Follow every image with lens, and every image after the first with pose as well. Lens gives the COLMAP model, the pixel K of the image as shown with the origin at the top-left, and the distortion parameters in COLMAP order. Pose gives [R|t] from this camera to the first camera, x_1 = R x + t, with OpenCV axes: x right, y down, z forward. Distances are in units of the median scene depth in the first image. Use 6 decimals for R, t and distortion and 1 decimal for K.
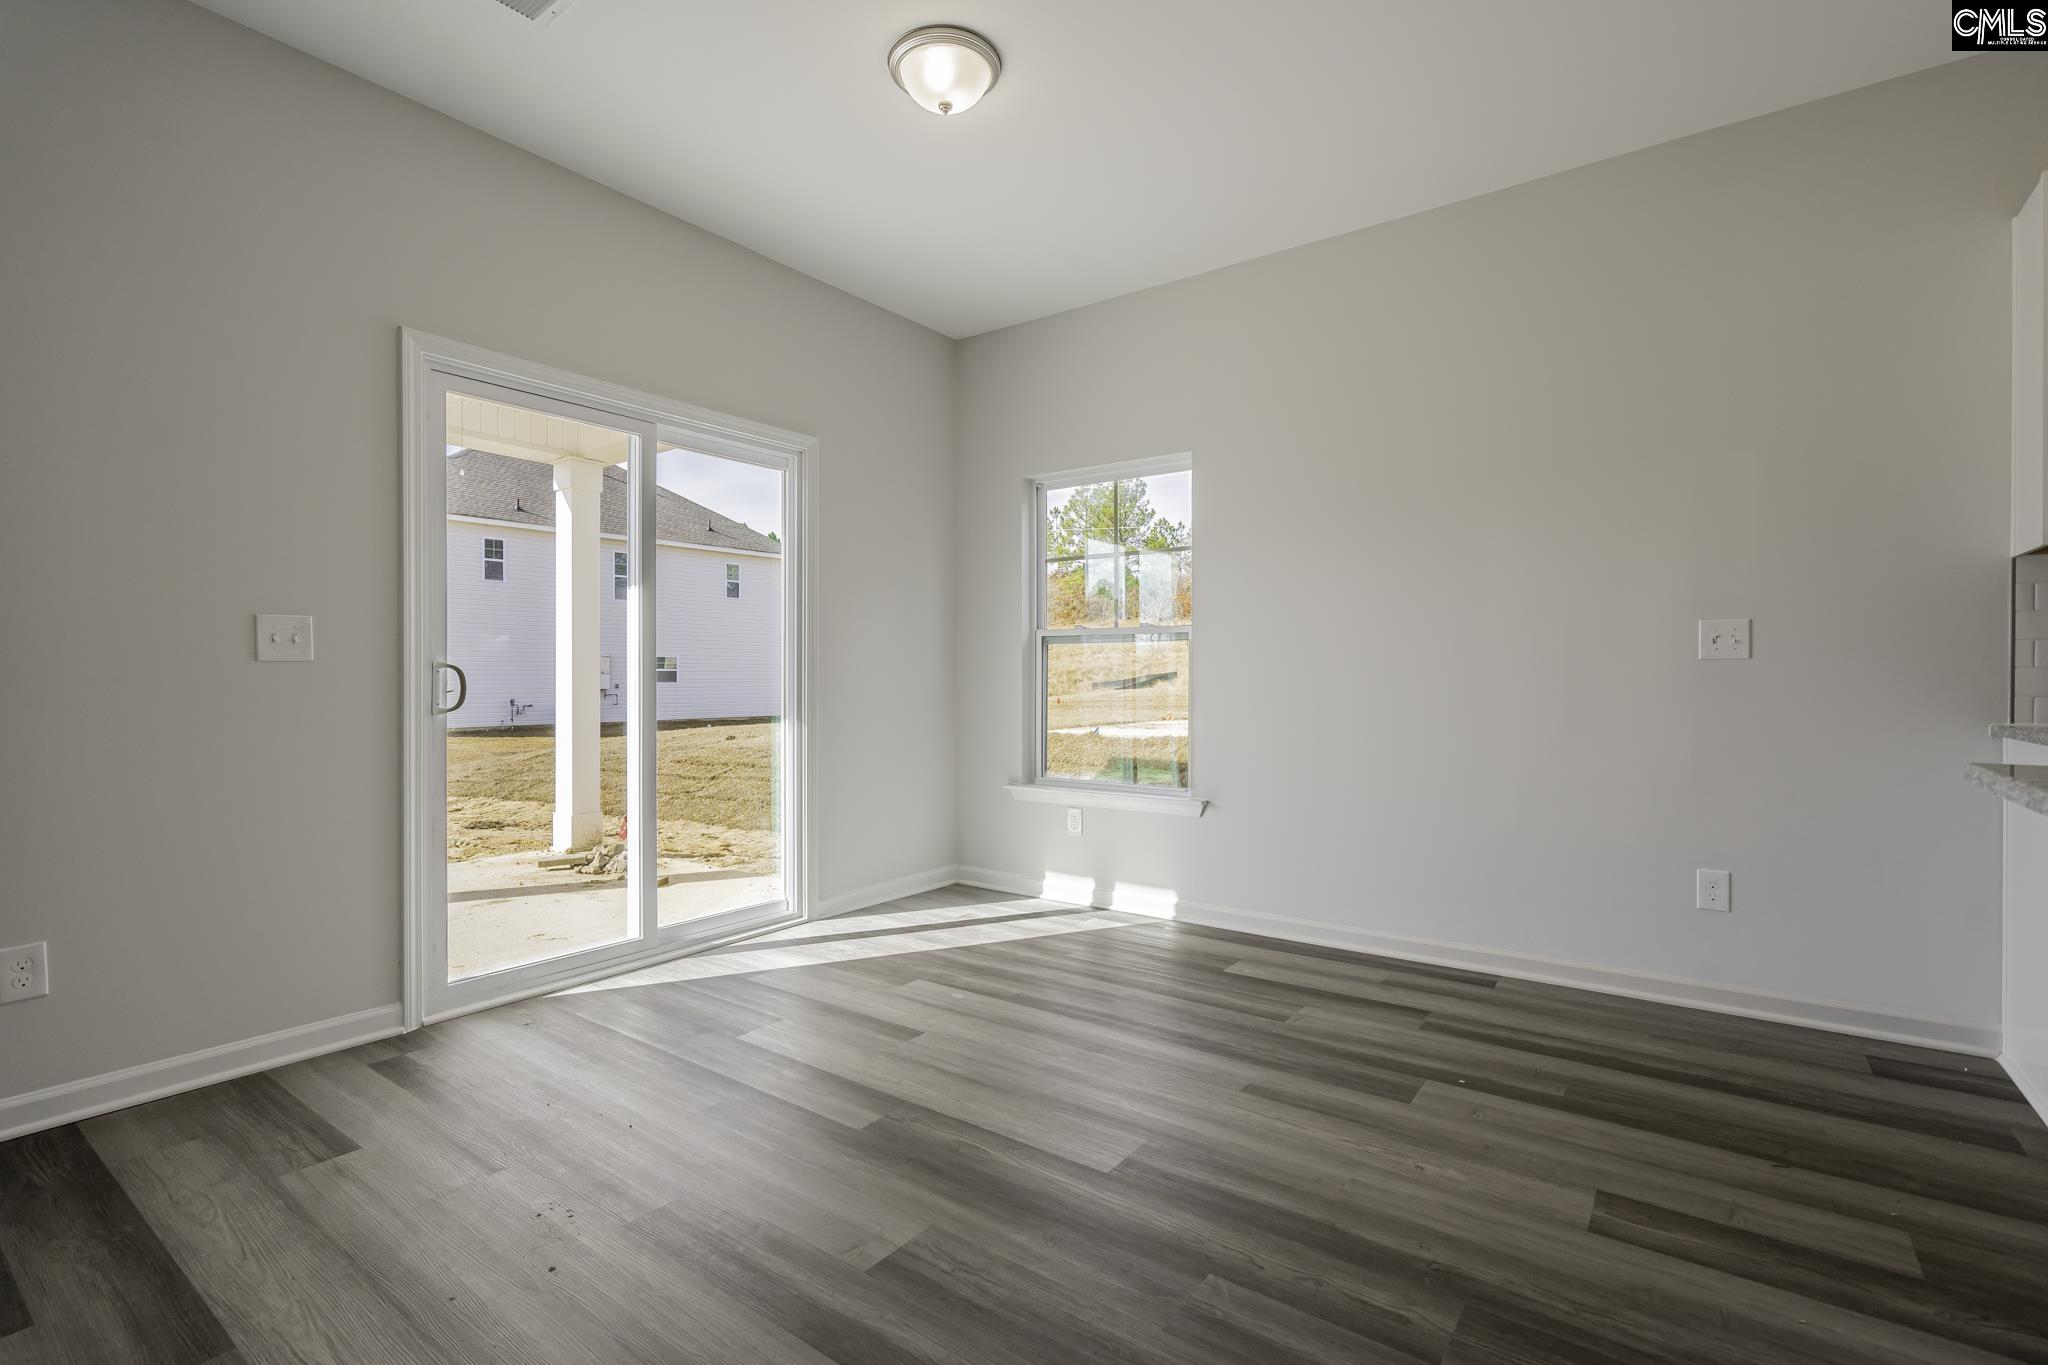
lens RADIAL K [[934.6, 0, 1008.7], [0, 934.6, 685.2], [0, 0, 1]] dist [-0.003259, 0.001888]
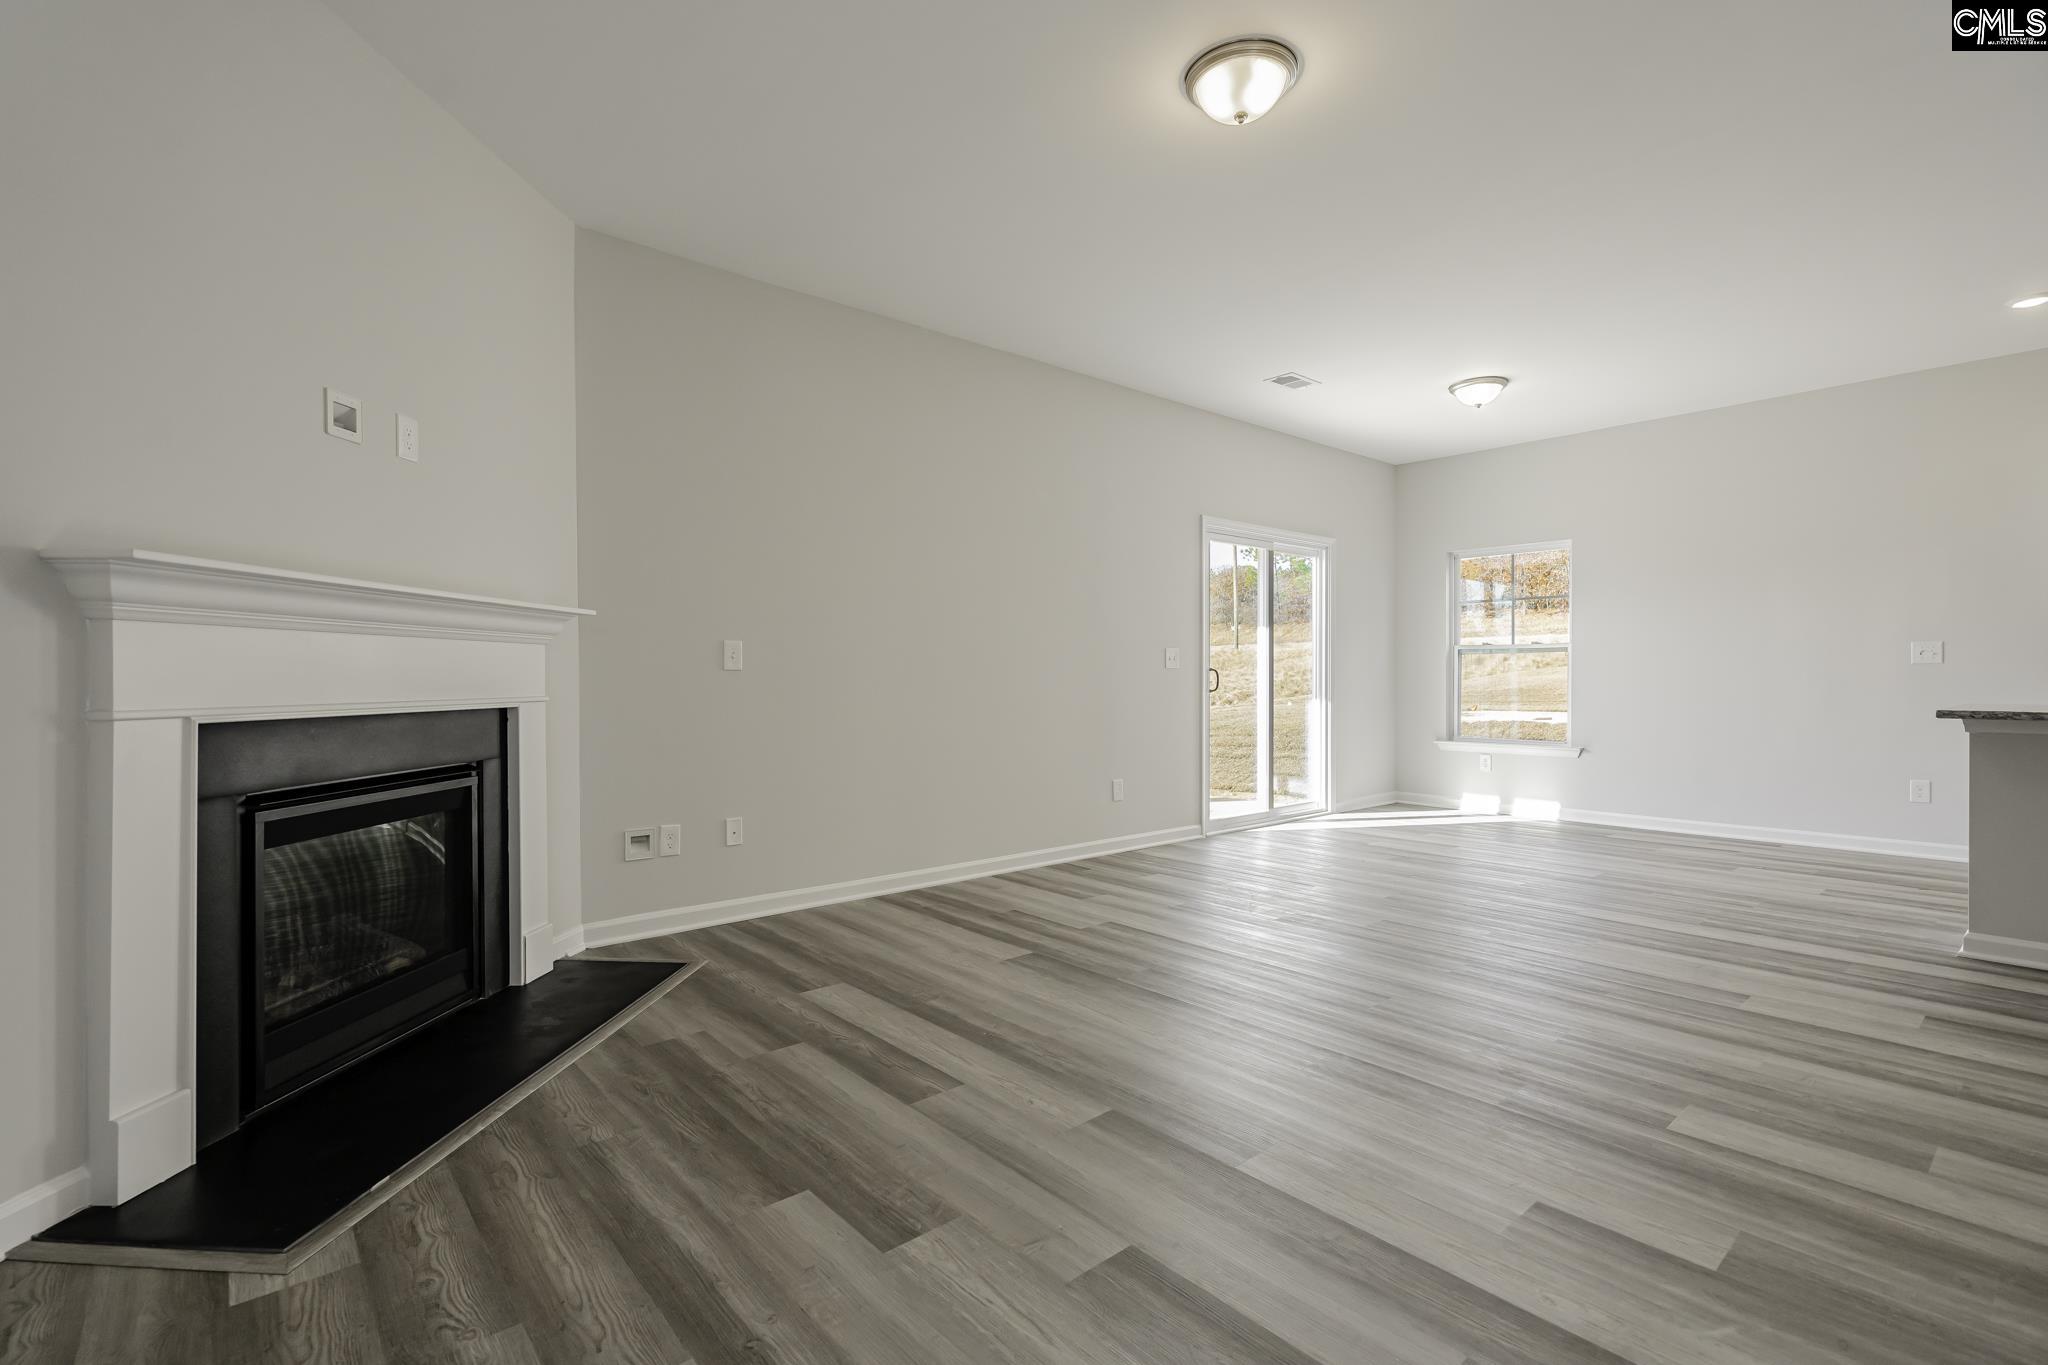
lens RADIAL K [[934.6, 0, 1029.4], [0, 934.6, 693.3], [0, 0, 1]] dist [-0.003259, 0.001888]
pose [[0.979011, 0.002193, -0.203794, -0.568304], [-0.000160, 0.999950, 0.009996, 0.011286], [0.203806, -0.009754, 0.978963, -1.156907]]
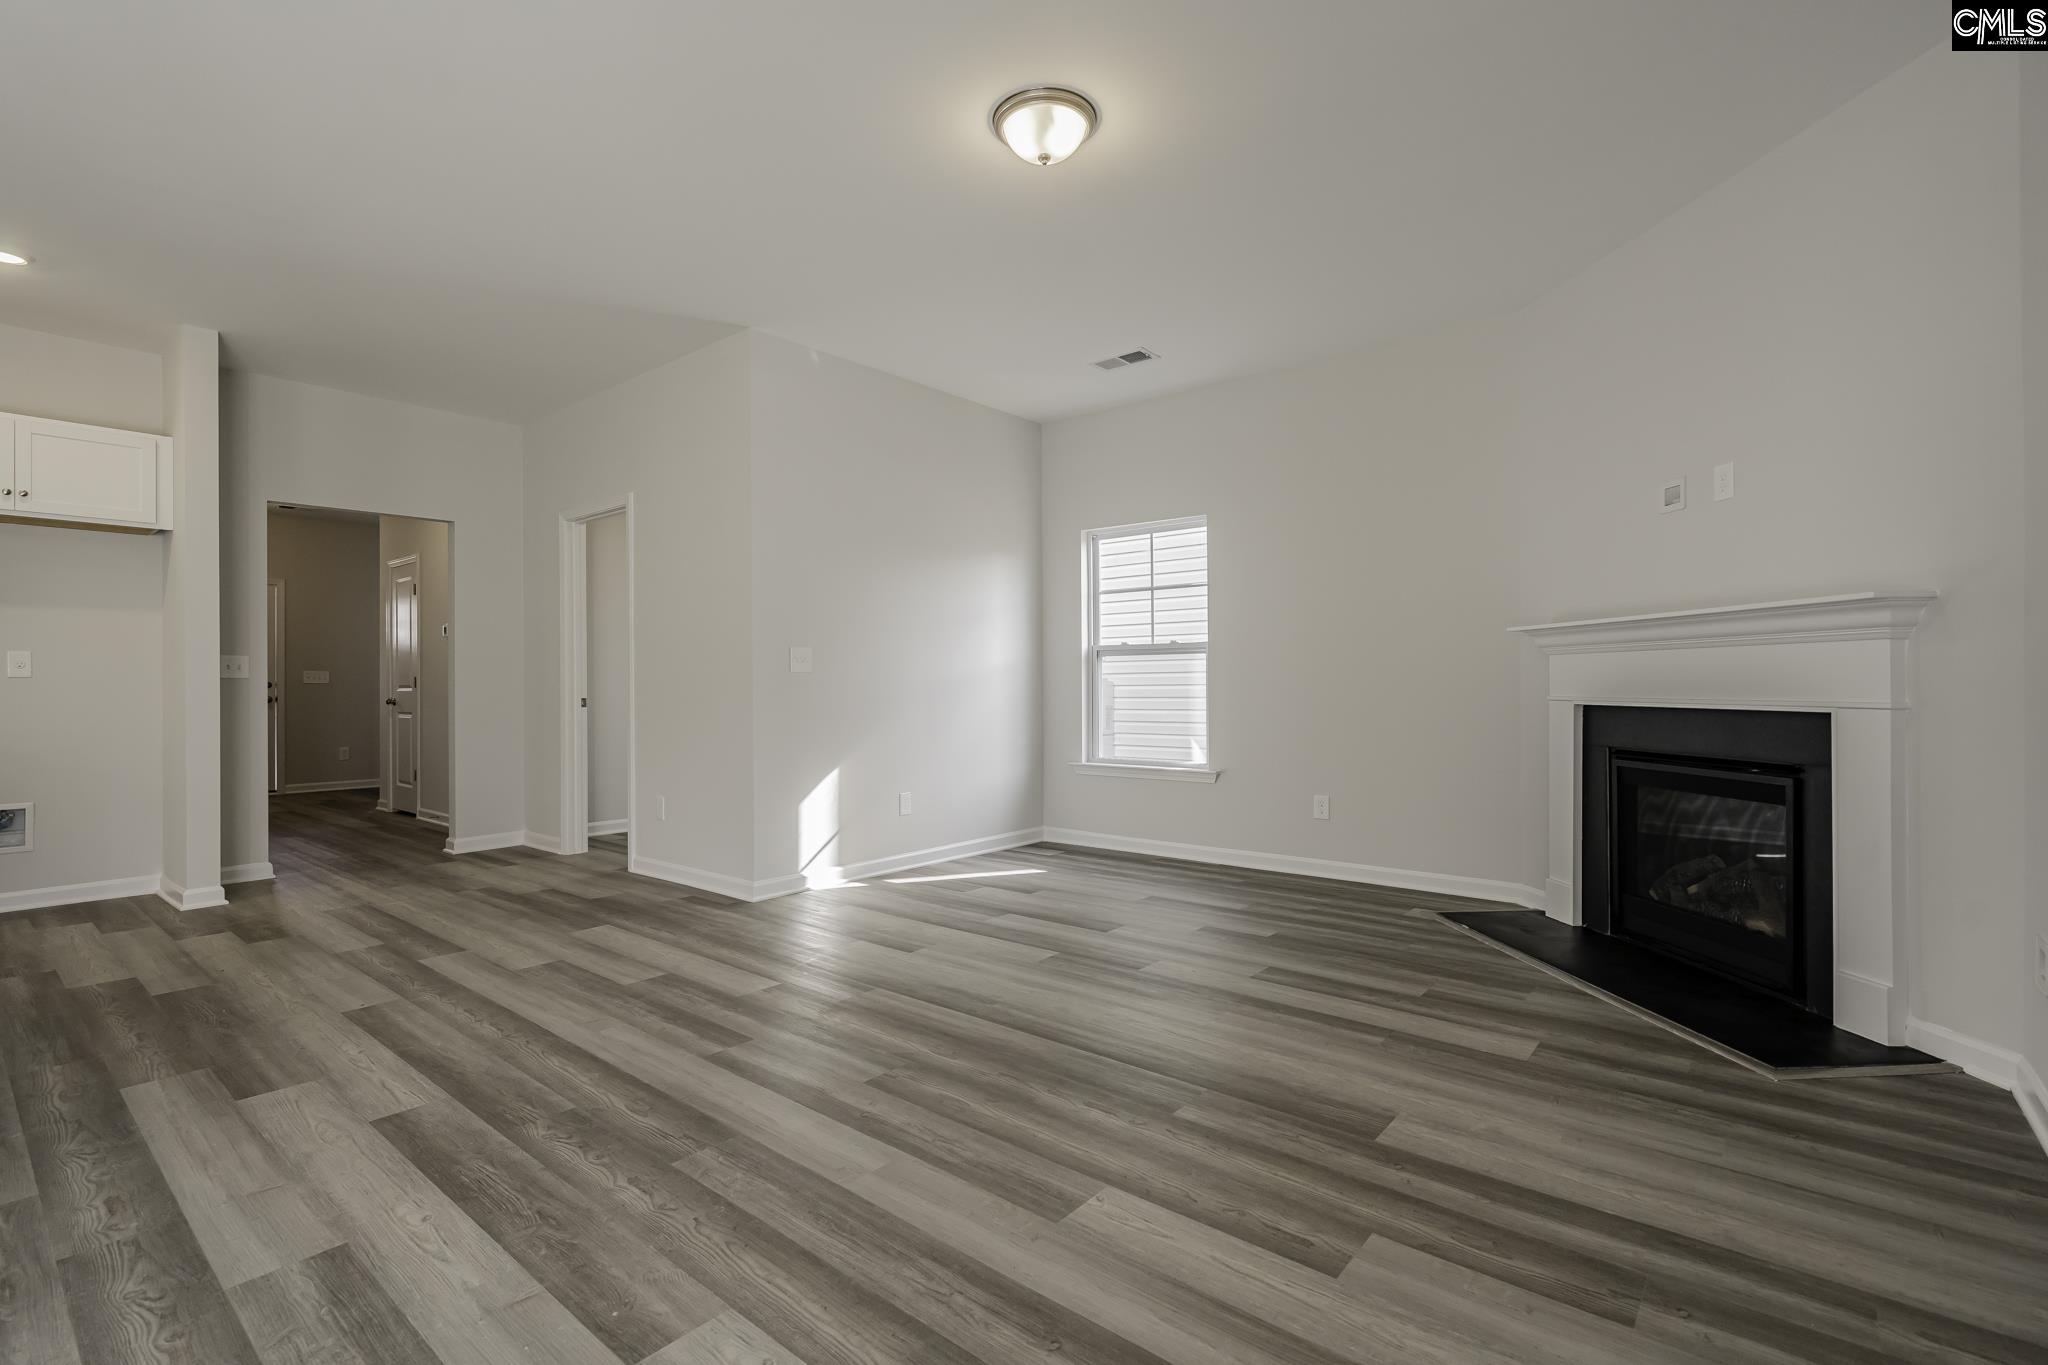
lens RADIAL K [[934.6, 0, 1002.2], [0, 934.6, 681.4], [0, 0, 1]] dist [-0.003259, 0.001888]
pose [[-0.997727, 0.005867, 0.067136, -0.569079], [0.006138, 0.999974, 0.003822, -0.004008], [-0.067112, 0.004225, -0.997737, 0.763769]]
